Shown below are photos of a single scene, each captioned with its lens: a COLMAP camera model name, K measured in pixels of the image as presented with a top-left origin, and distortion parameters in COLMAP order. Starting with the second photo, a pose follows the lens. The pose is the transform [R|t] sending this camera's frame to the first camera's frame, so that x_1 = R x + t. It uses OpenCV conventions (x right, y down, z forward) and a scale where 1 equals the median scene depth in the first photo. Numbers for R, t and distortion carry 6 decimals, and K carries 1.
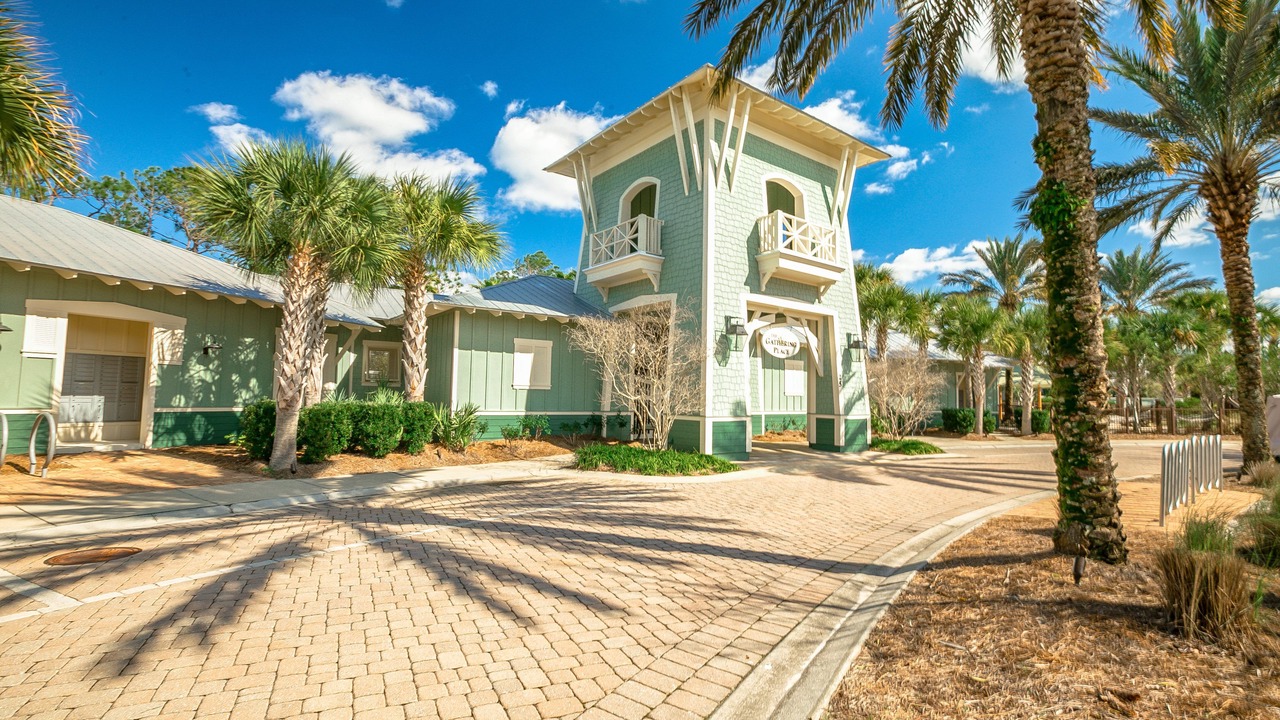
lens RADIAL K [[592.5, 0, 636.7], [0, 592.5, 331.2], [0, 0, 1]] dist [-0.000314, 0.000030]
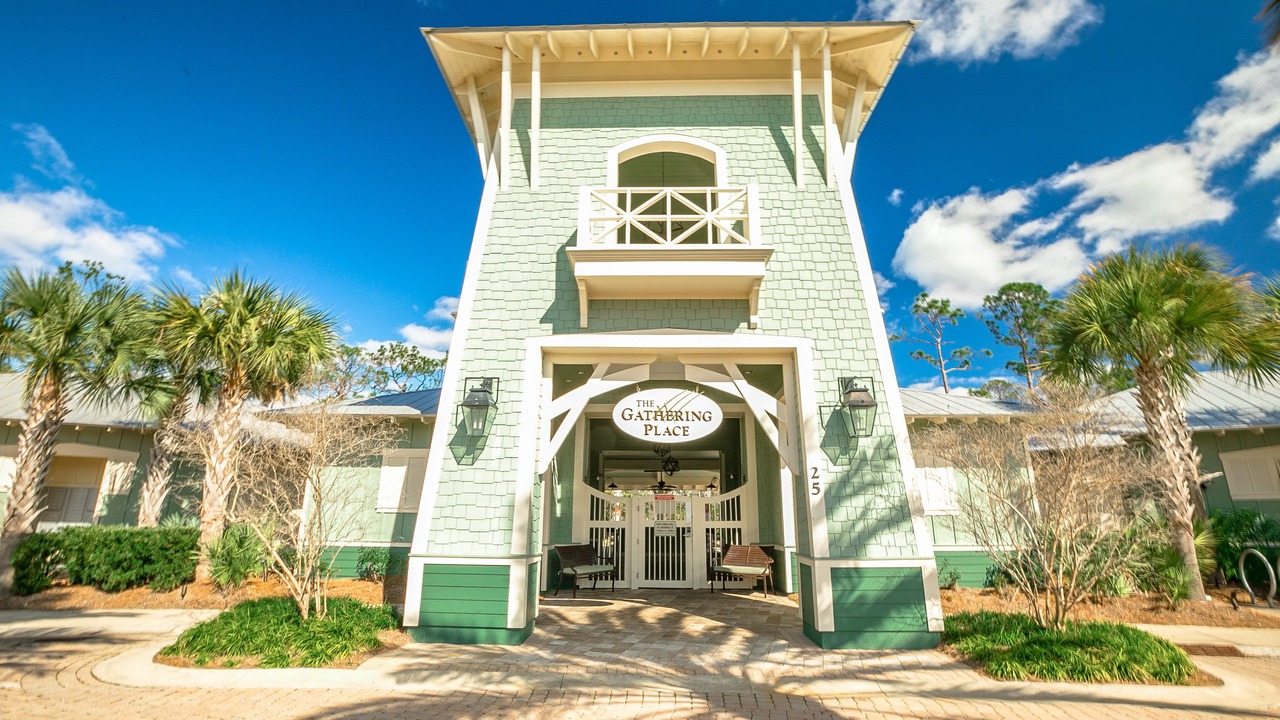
lens RADIAL K [[594.8, 0, 640.0], [0, 594.8, 360.0], [0, 0, 1]] dist [-0.024894, -0.000042]
pose [[0.757784, -0.179750, -0.627258, 0.593354], [0.075167, 0.978956, -0.189725, 0.073525], [0.648161, 0.096621, 0.755349, 0.600340]]
